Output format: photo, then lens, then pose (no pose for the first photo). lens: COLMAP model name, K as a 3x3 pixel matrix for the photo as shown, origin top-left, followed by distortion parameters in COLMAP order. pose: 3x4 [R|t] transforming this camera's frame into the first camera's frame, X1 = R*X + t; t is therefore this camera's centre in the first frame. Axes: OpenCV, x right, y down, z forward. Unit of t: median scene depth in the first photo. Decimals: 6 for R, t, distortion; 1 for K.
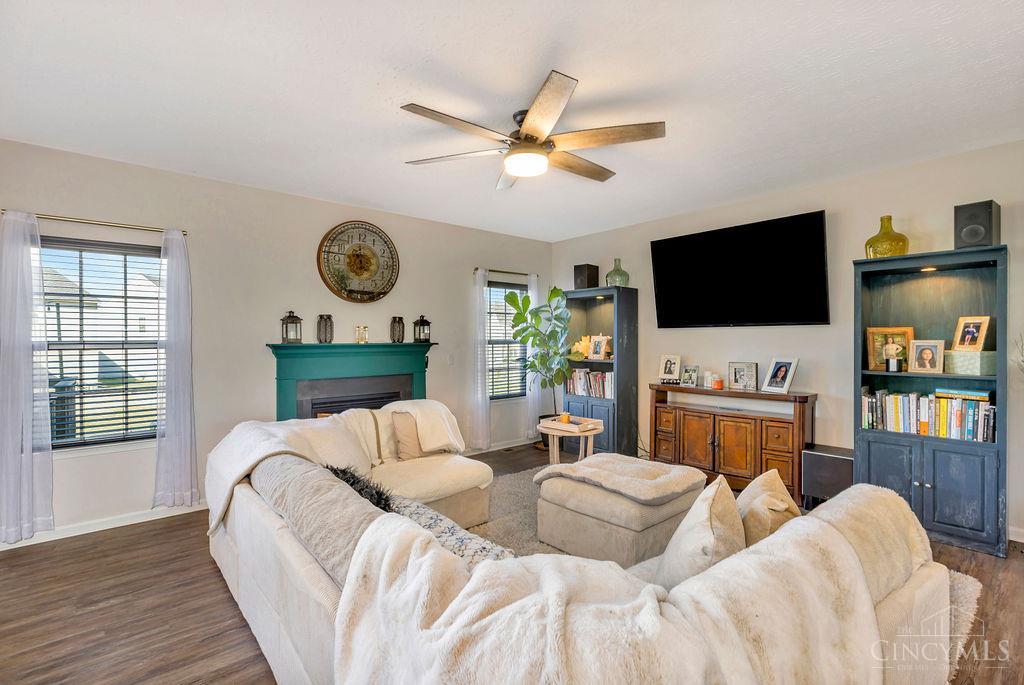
lens RADIAL K [[464.1, 0, 512.0], [0, 464.1, 342.5], [0, 0, 1]] dist [0.000077, 0.000044]
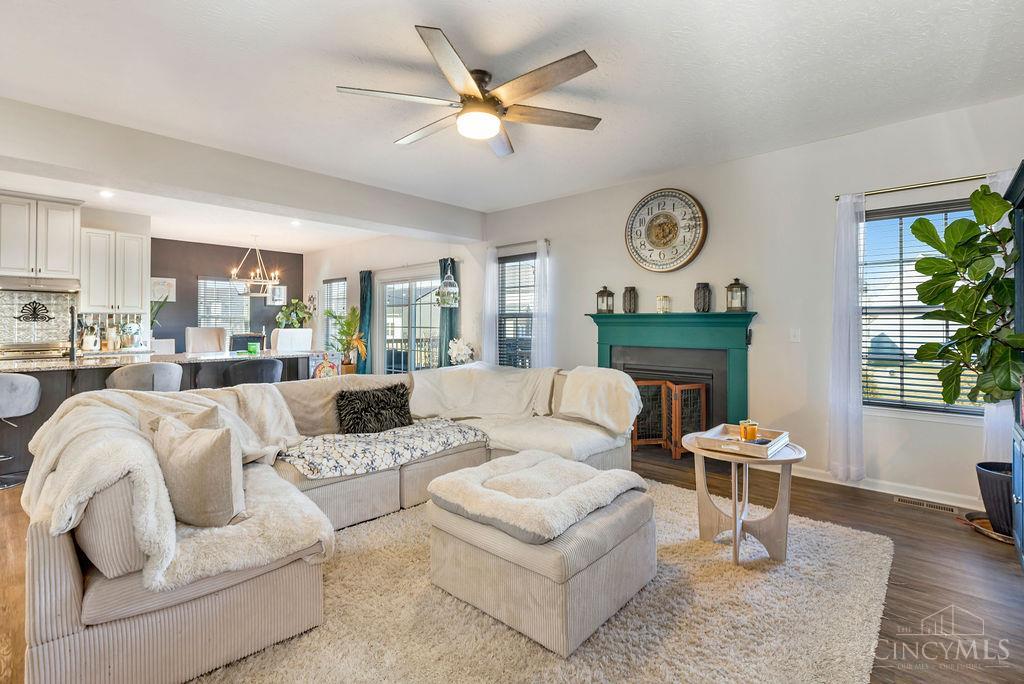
lens RADIAL K [[479.4, 0, 510.3], [0, 479.4, 308.6], [0, 0, 1]] dist [-0.000887, -0.000086]
pose [[0.132239, -0.006672, -0.991195, 0.611757], [0.011474, 0.999921, -0.005200, -0.006017], [0.991151, -0.010686, 0.132305, 0.524636]]
